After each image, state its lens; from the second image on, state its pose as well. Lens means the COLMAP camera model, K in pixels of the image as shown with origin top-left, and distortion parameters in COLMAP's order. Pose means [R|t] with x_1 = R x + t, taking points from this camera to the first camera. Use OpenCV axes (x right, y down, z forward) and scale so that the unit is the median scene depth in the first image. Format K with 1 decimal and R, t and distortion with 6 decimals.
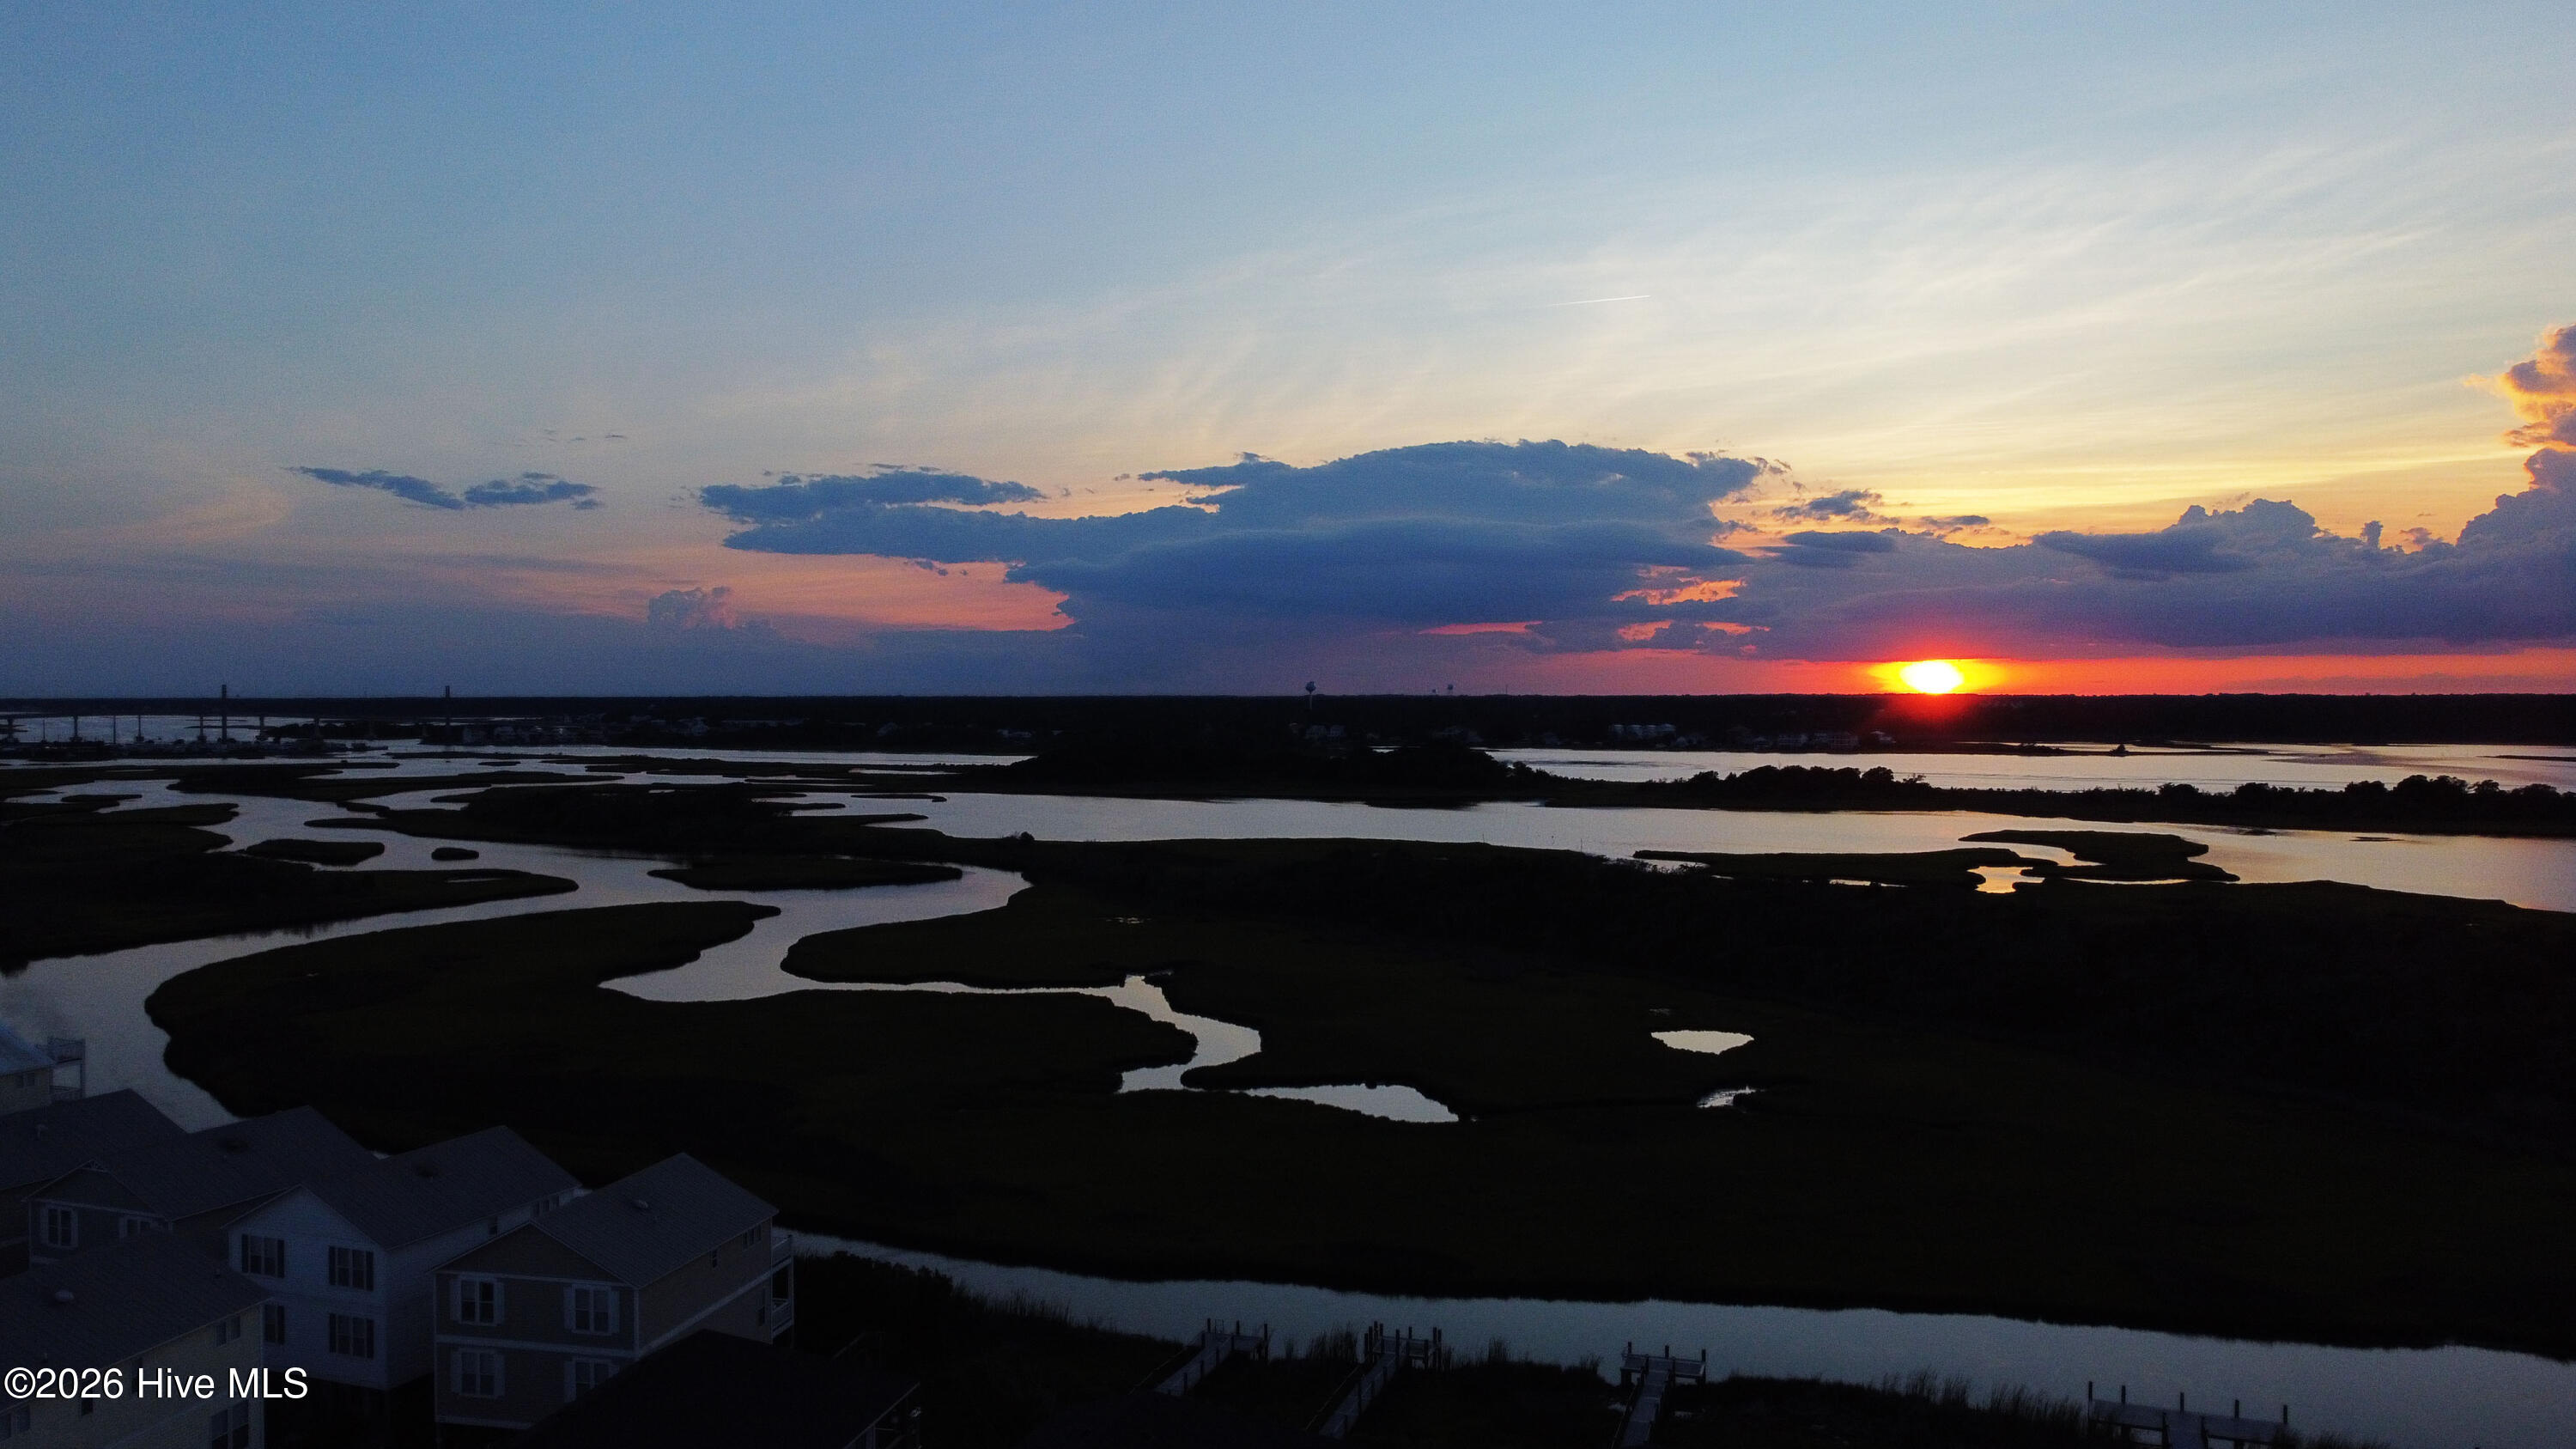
lens RADIAL K [[1941.2, 0, 1272.2], [0, 1941.2, 736.4], [0, 0, 1]] dist [0.006780, -0.013200]
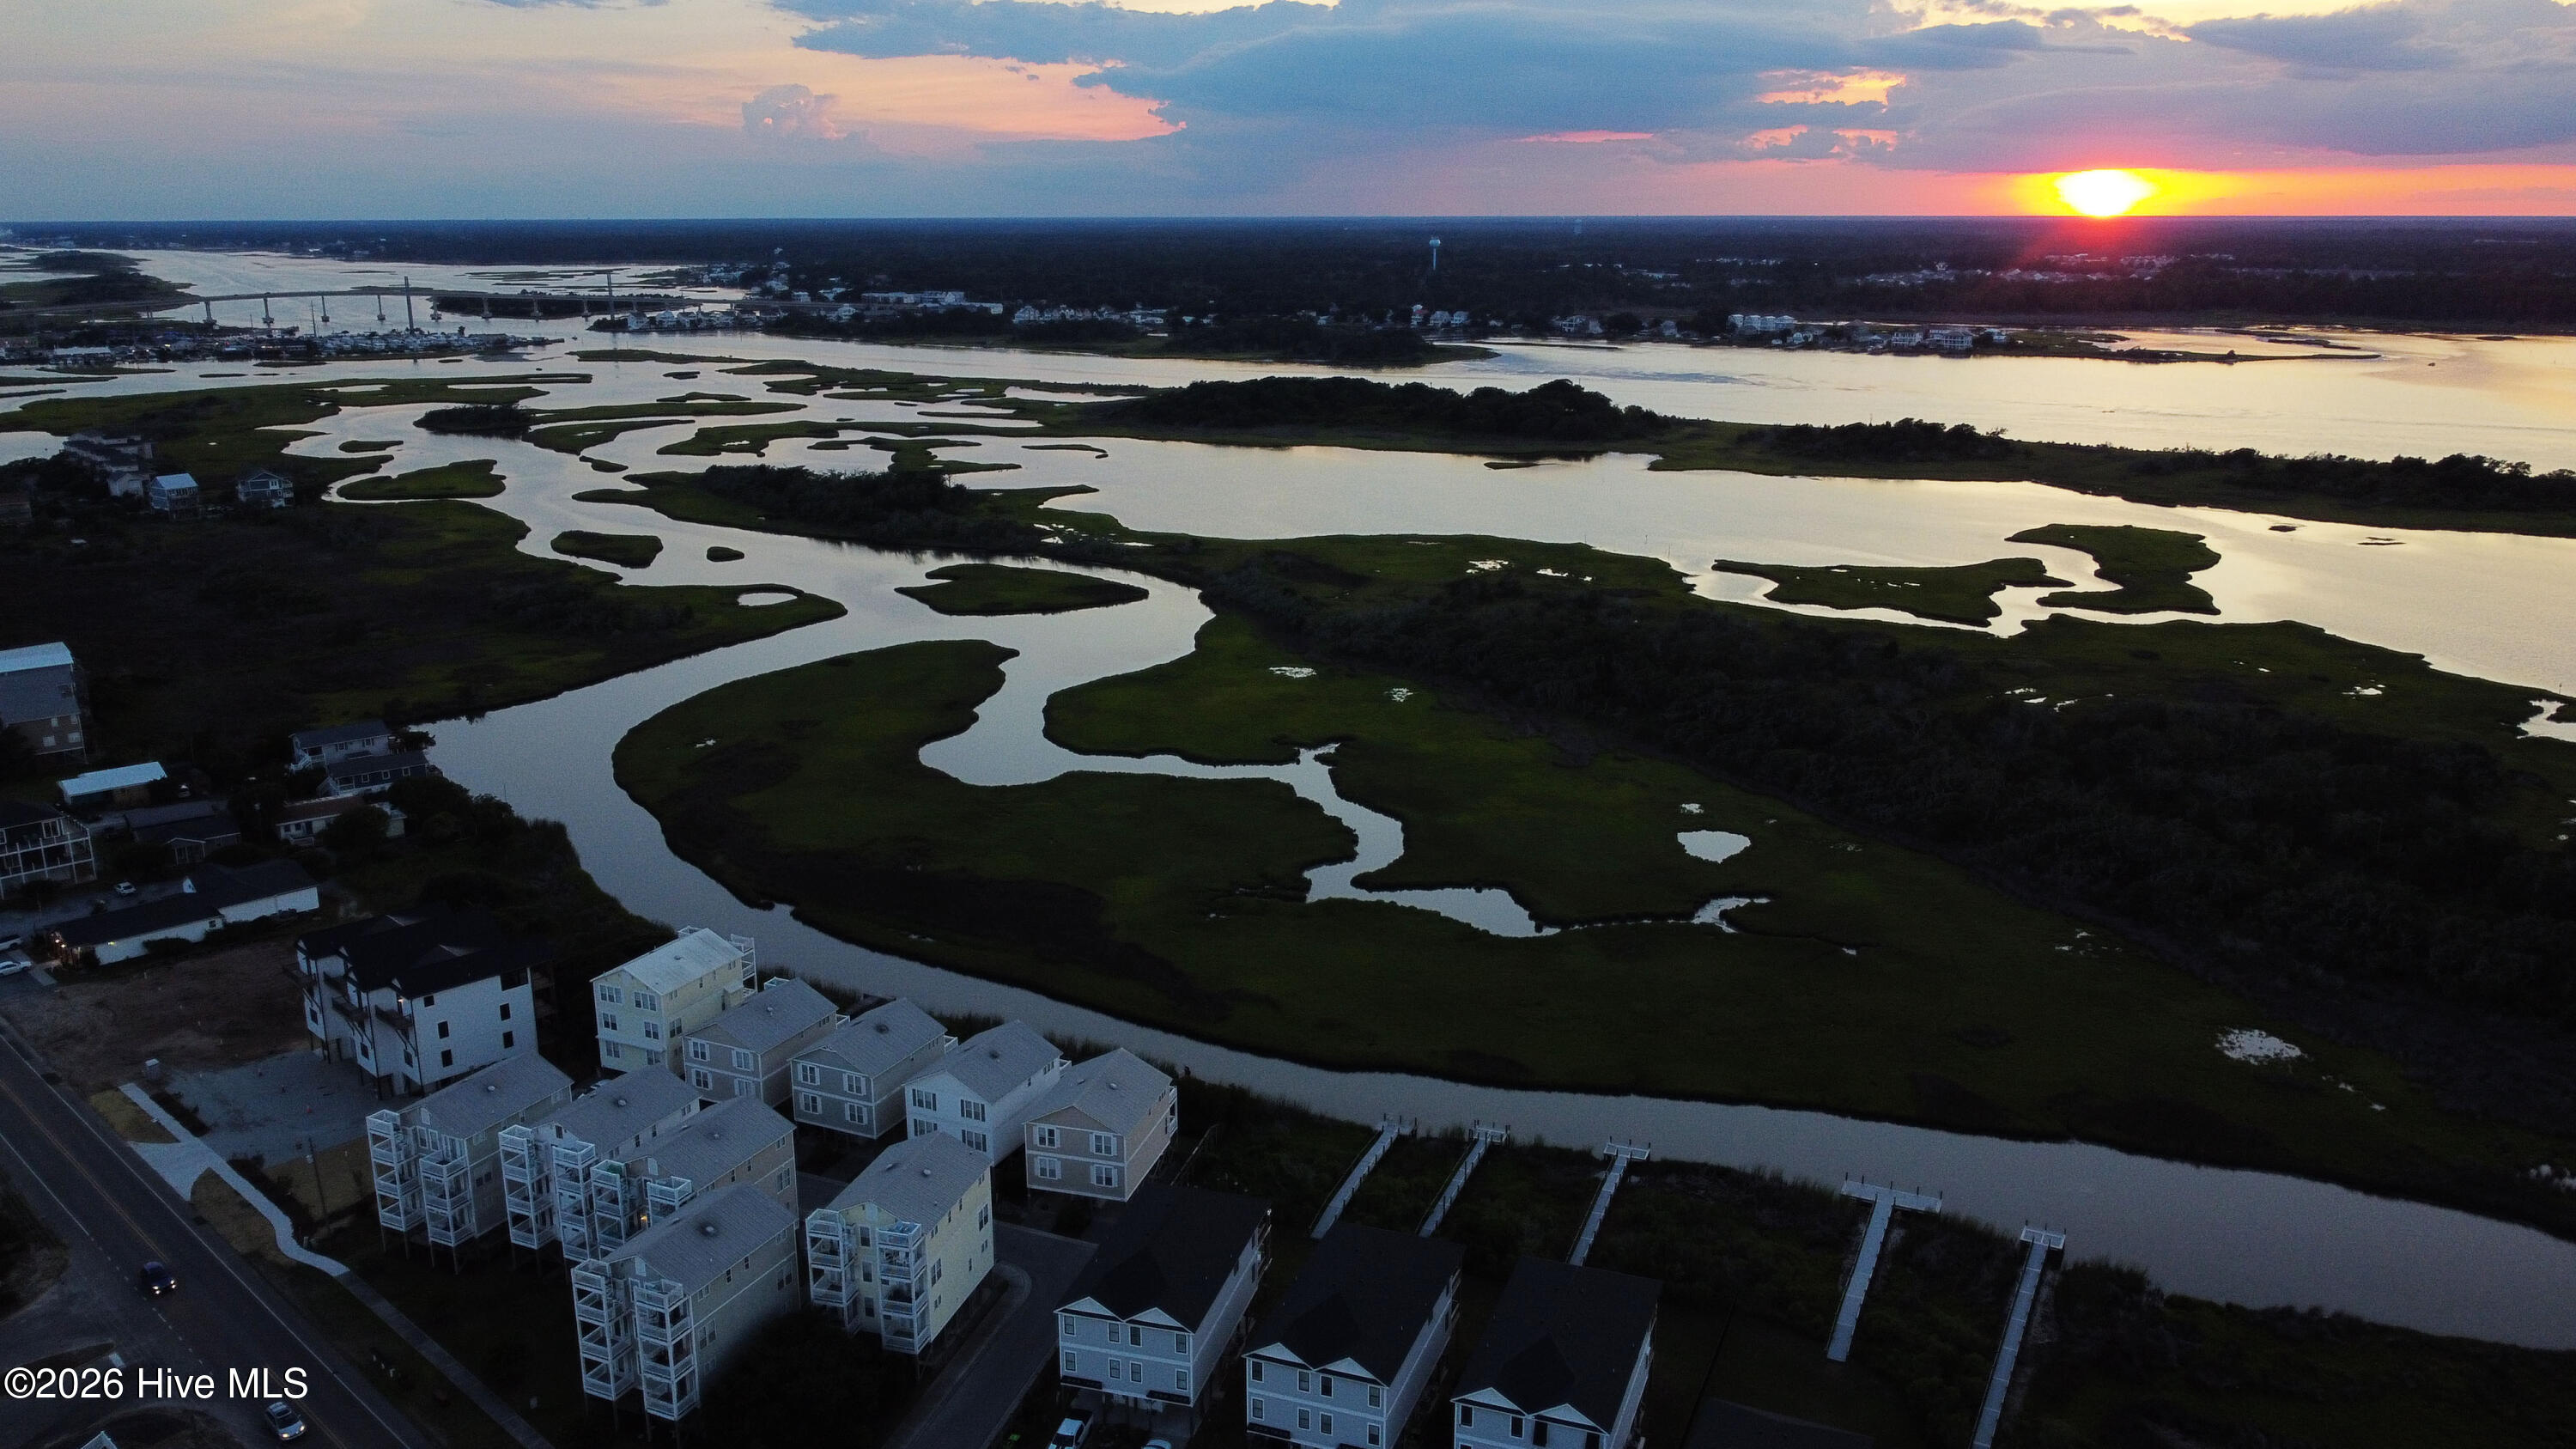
lens RADIAL K [[1941.2, 0, 1264.1], [0, 1941.2, 714.5], [0, 0, 1]] dist [0.006780, -0.013200]
pose [[0.997932, 0.012259, -0.063106, -0.016065], [0.002630, 0.973043, 0.230607, -0.225567], [0.064232, -0.230296, 0.970998, -0.326120]]
